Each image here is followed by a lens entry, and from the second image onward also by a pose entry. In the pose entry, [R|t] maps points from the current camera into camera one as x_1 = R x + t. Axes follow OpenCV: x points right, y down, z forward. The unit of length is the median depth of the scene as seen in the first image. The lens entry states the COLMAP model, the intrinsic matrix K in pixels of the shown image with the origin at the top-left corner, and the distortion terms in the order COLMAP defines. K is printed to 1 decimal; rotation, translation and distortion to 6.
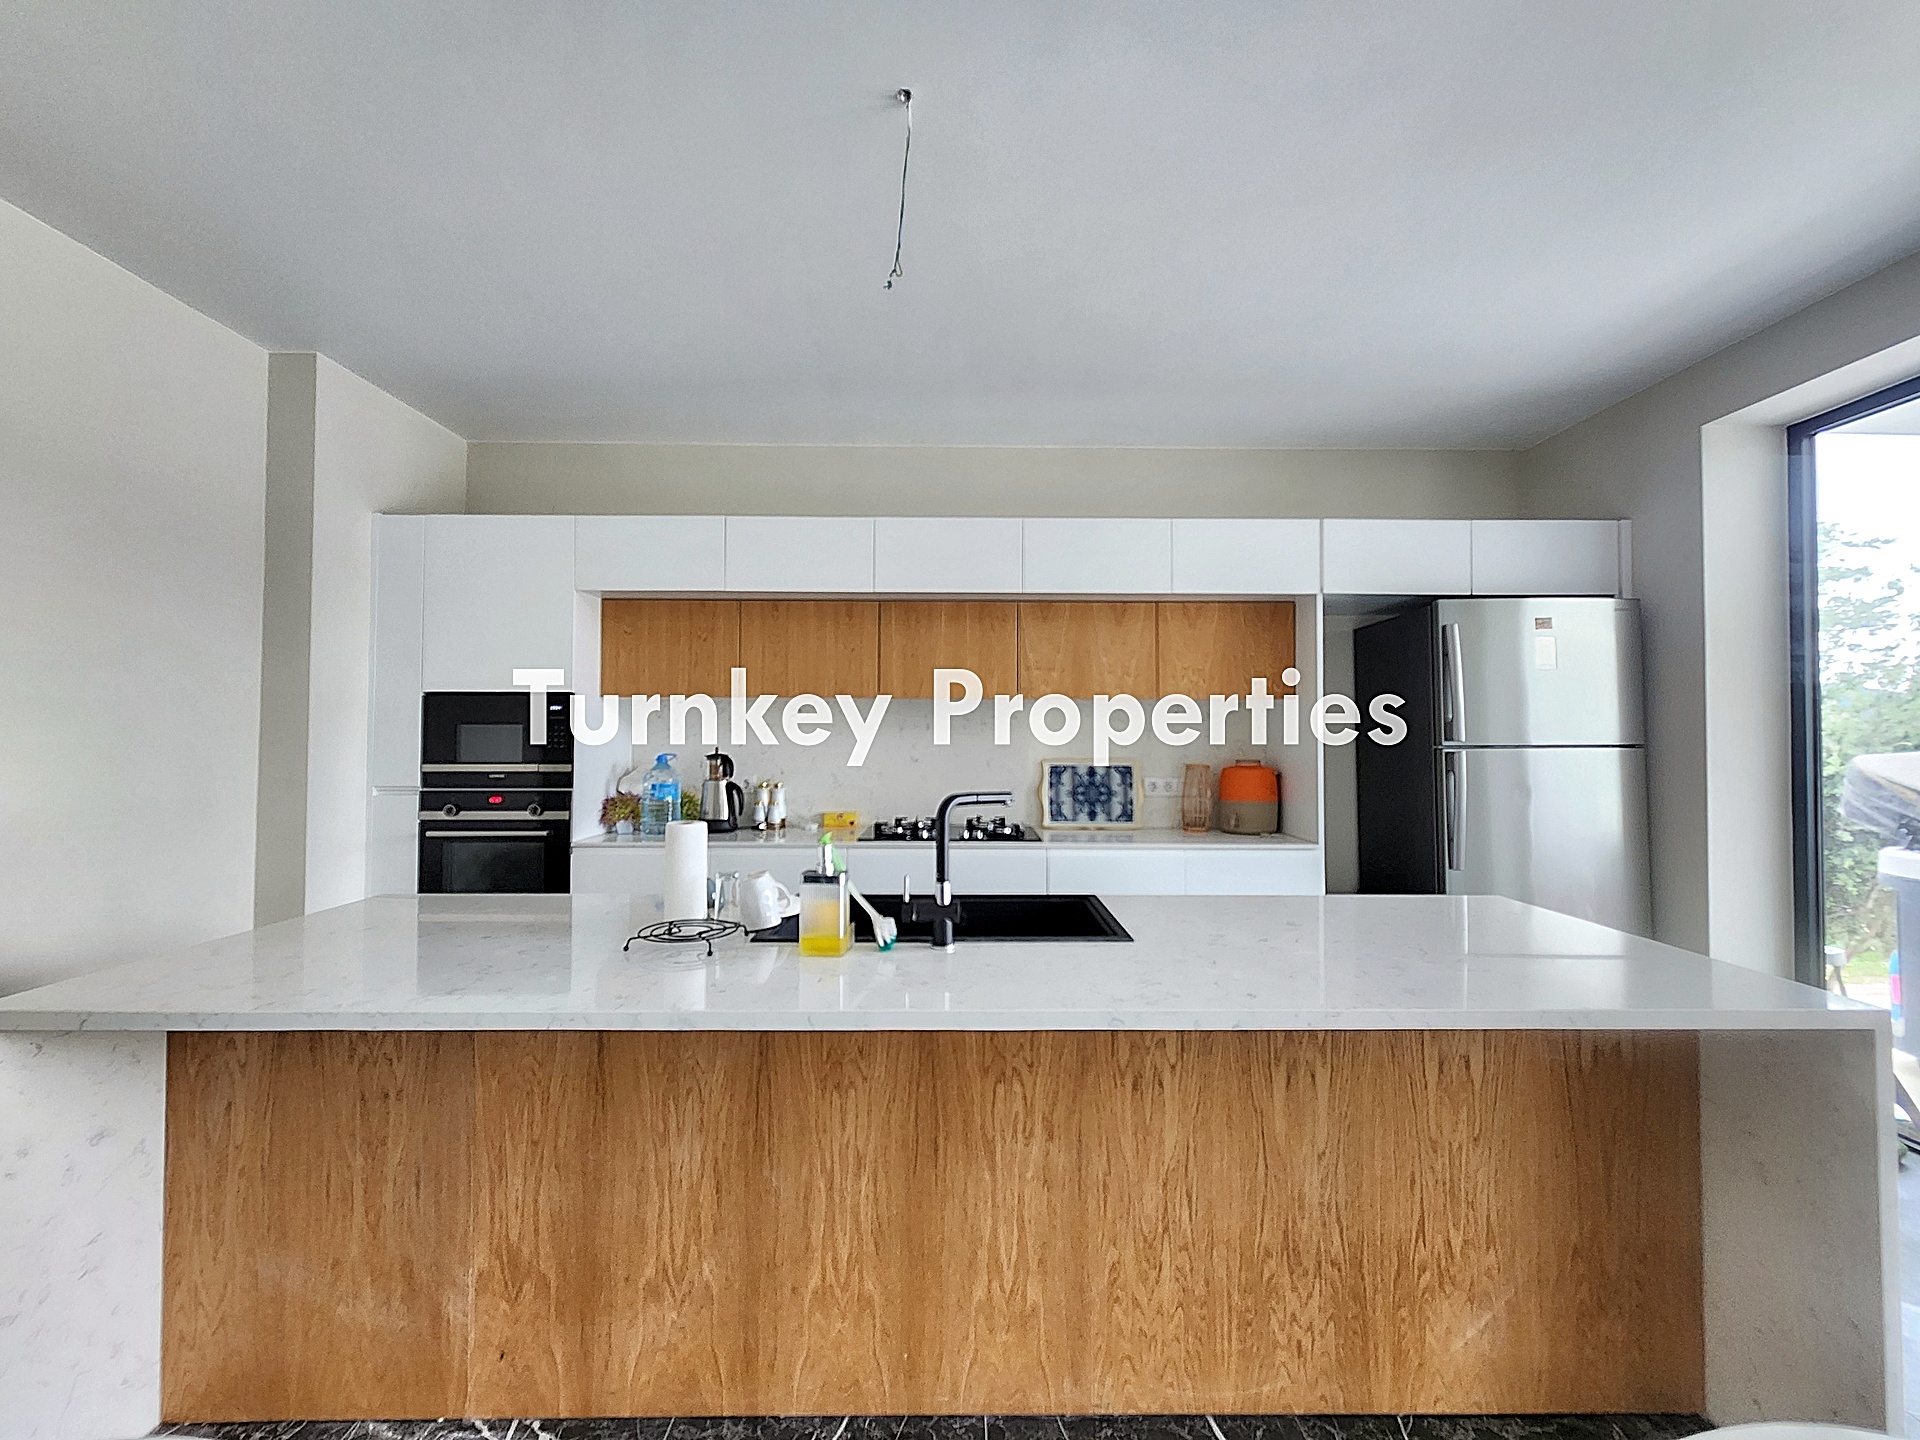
lens RADIAL K [[780.3, 0, 960.0], [0, 780.3, 720.0], [0, 0, 1]] dist [0.000719, 0.000038]
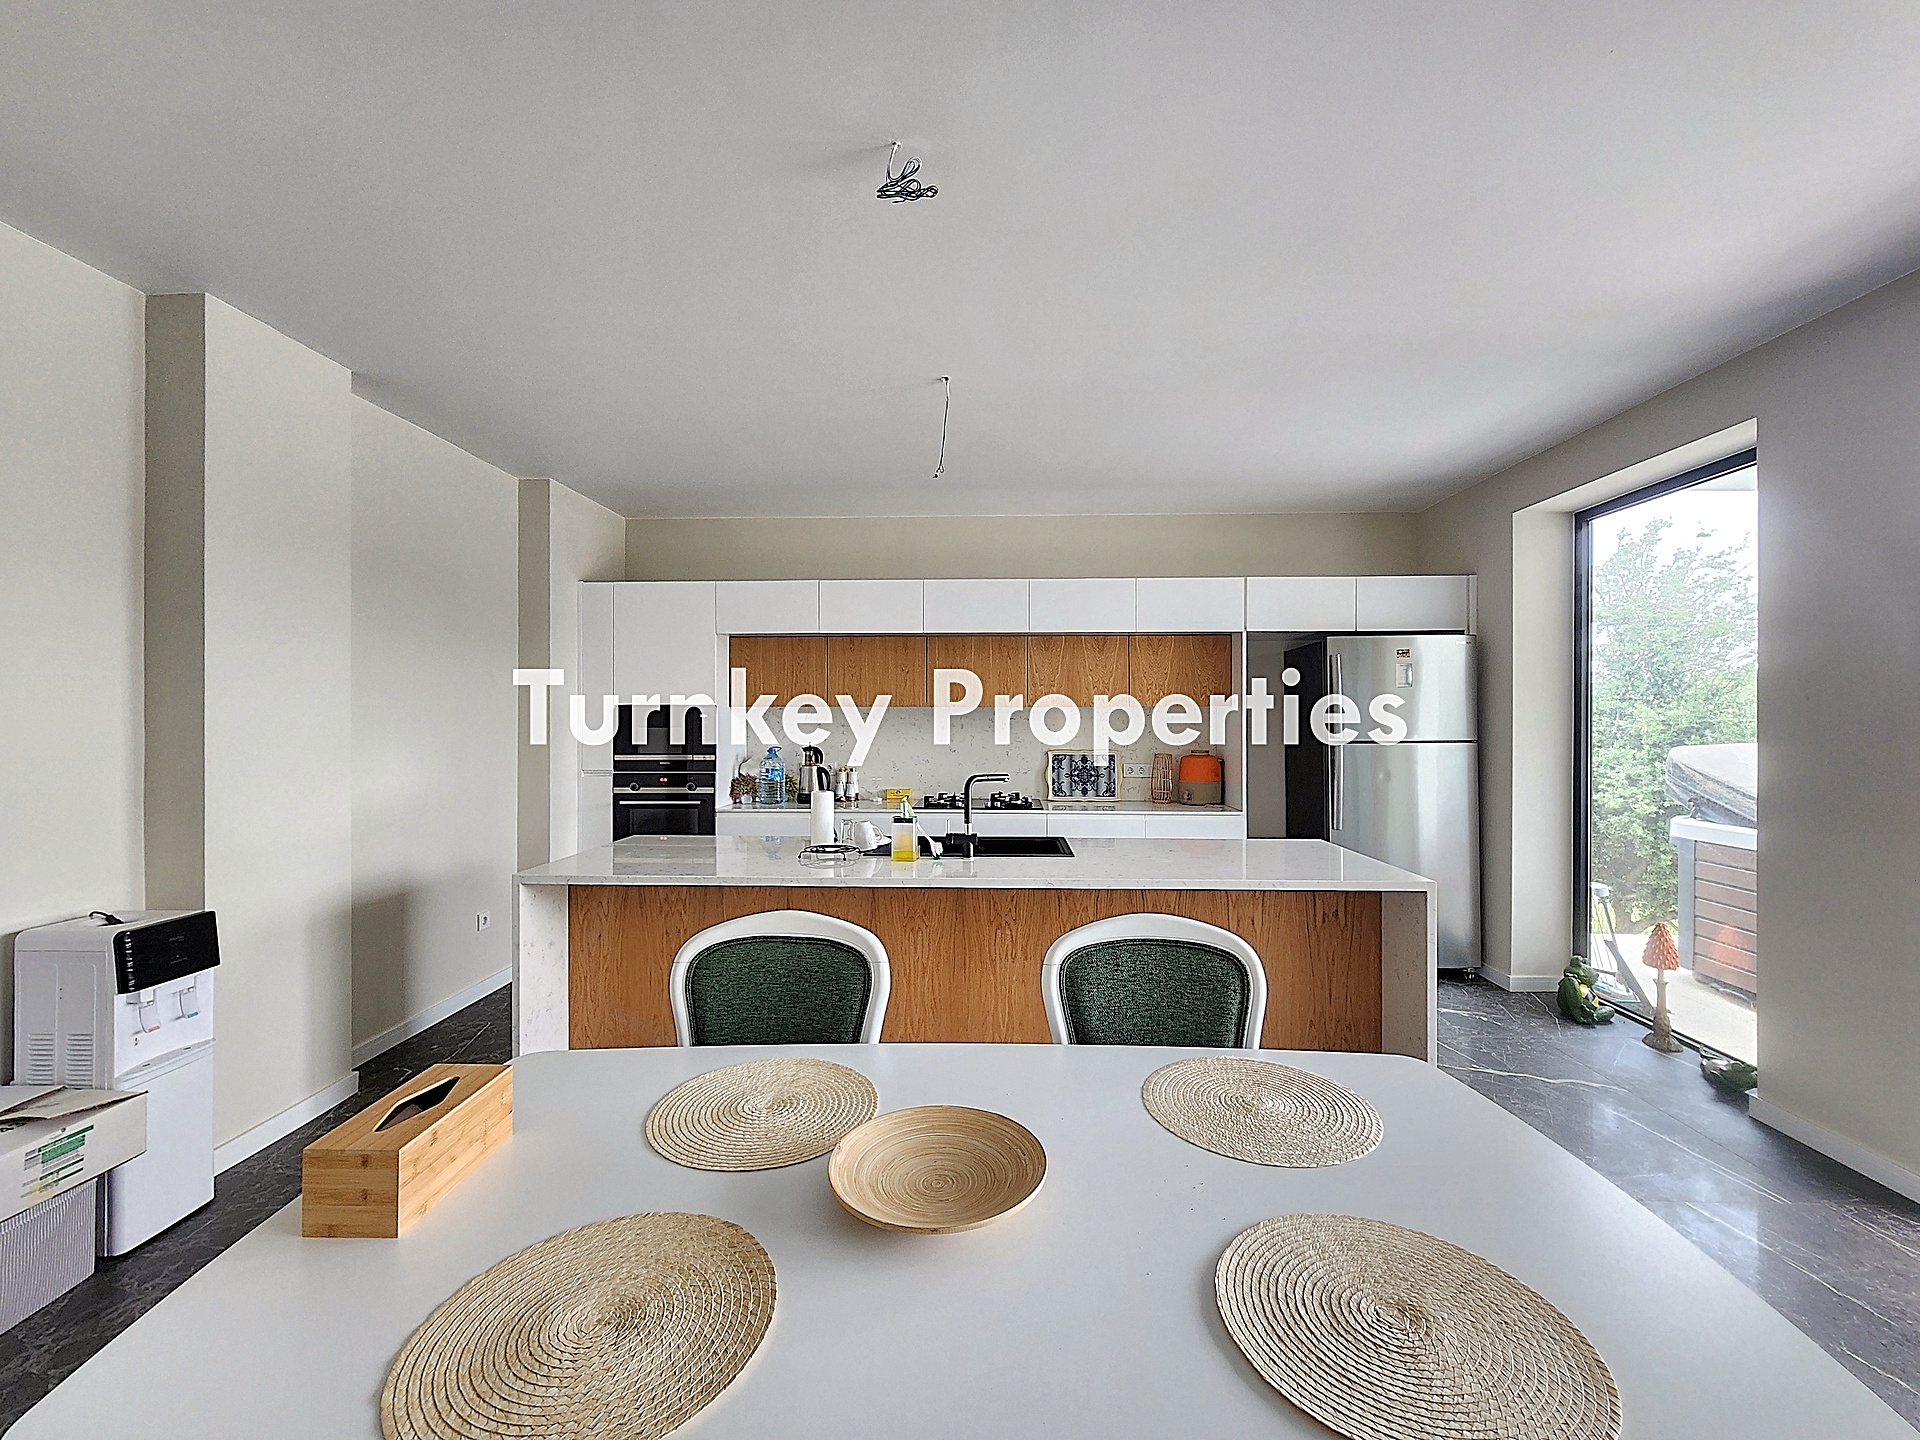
lens RADIAL K [[780.3, 0, 960.0], [0, 780.3, 720.0], [0, 0, 1]] dist [0.000719, 0.000038]
pose [[0.998815, -0.002972, -0.048575, 0.024064], [0.004080, 0.999733, 0.022728, -0.038006], [0.048495, -0.022899, 0.998561, -0.407184]]
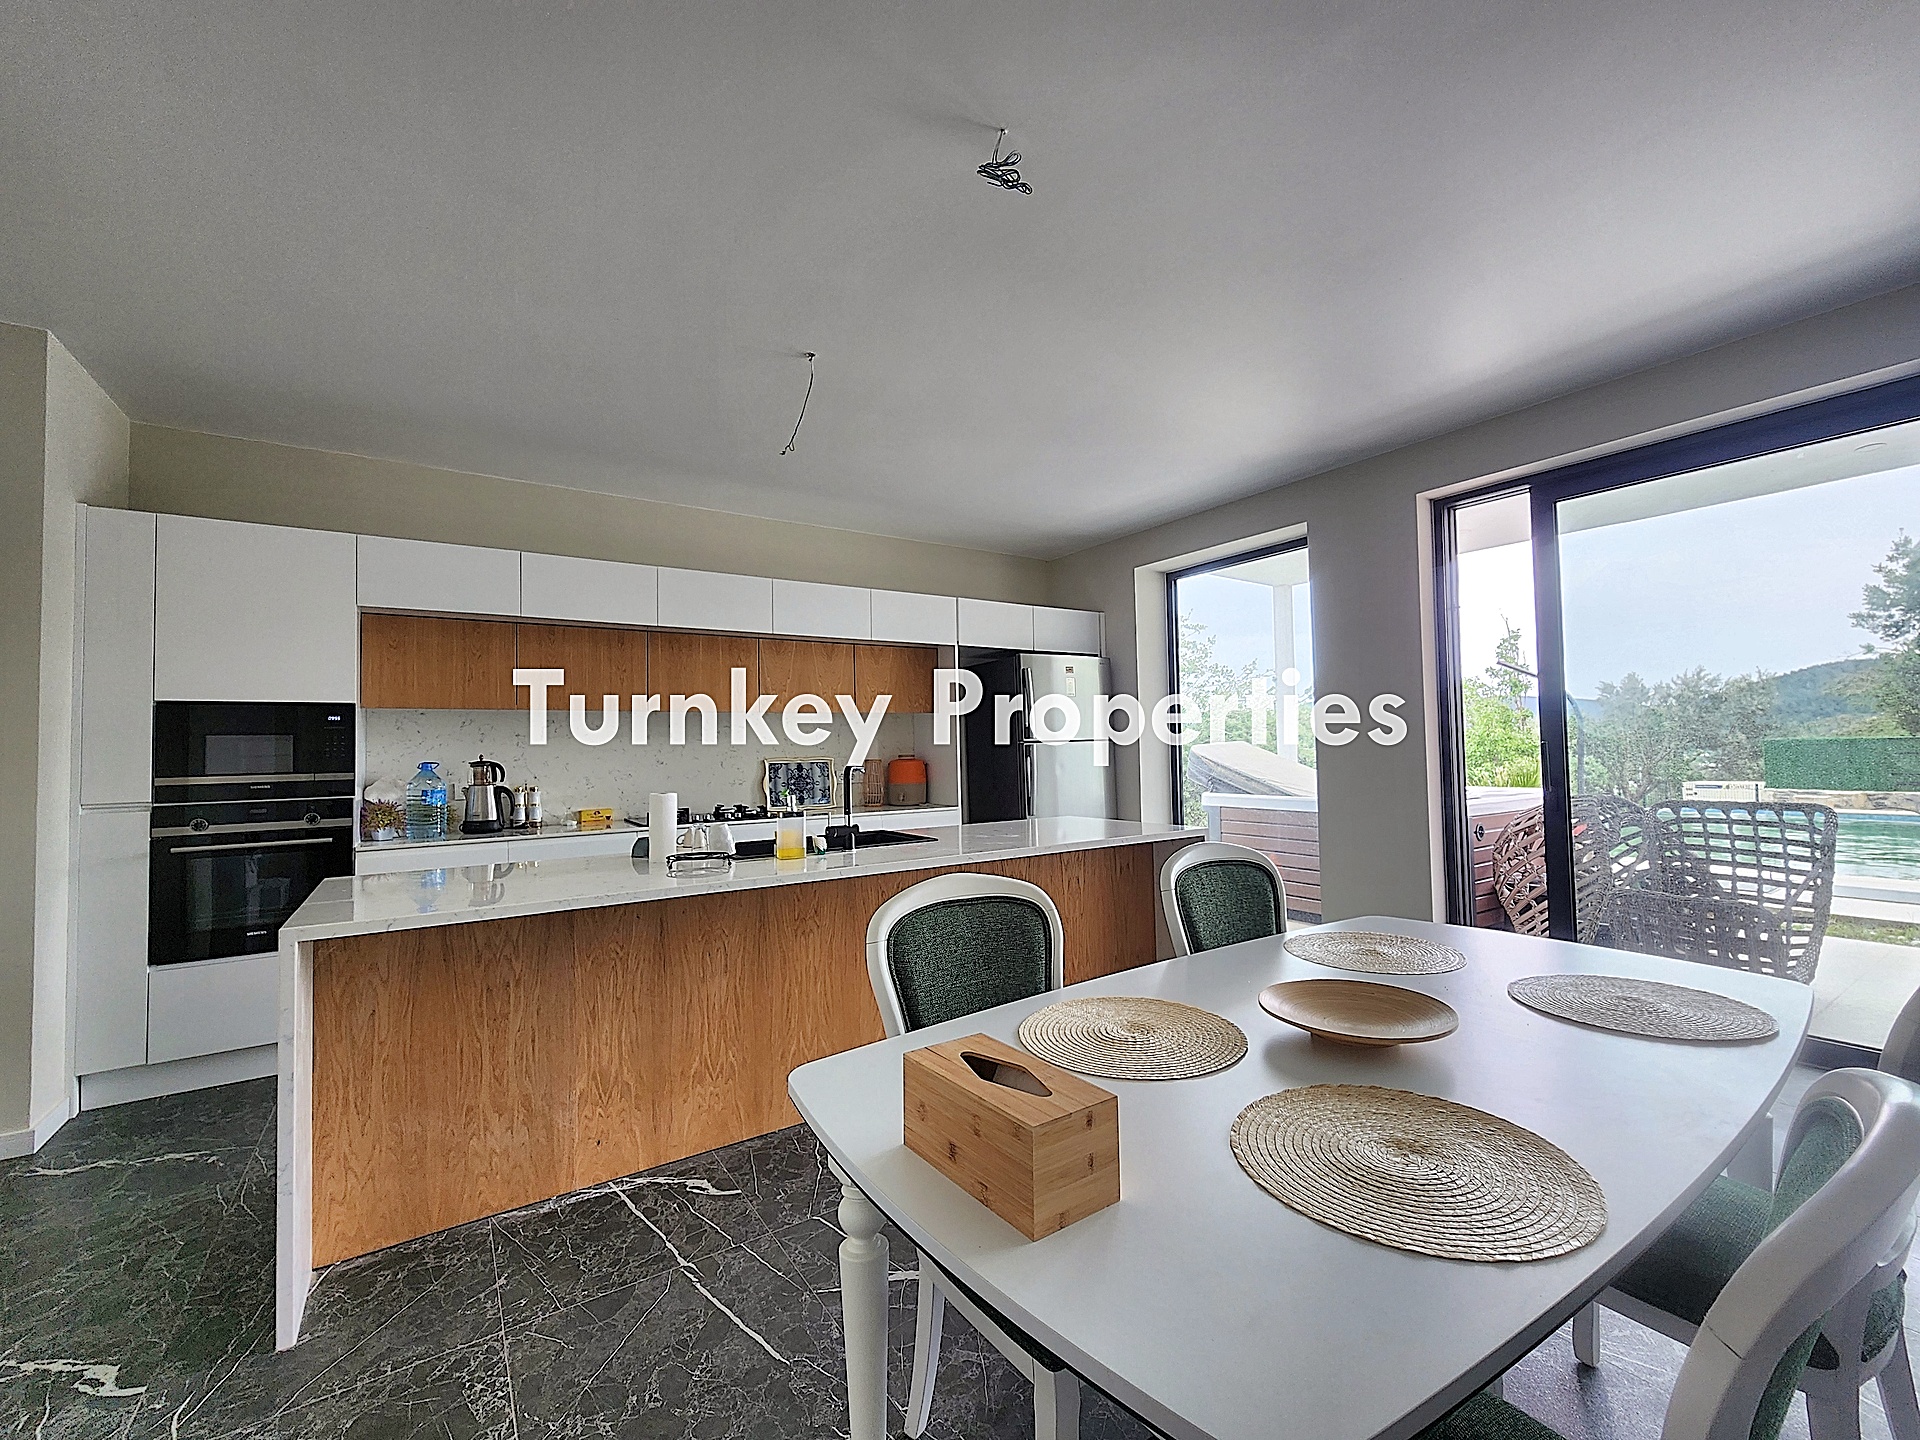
lens RADIAL K [[787.8, 0, 960.0], [0, 787.8, 720.0], [0, 0, 1]] dist [0.001989, 0.000213]
pose [[0.840132, -0.000143, 0.542382, -0.382339], [0.010608, 0.999813, -0.016167, 0.012132], [-0.542278, 0.019336, 0.839977, -0.316155]]
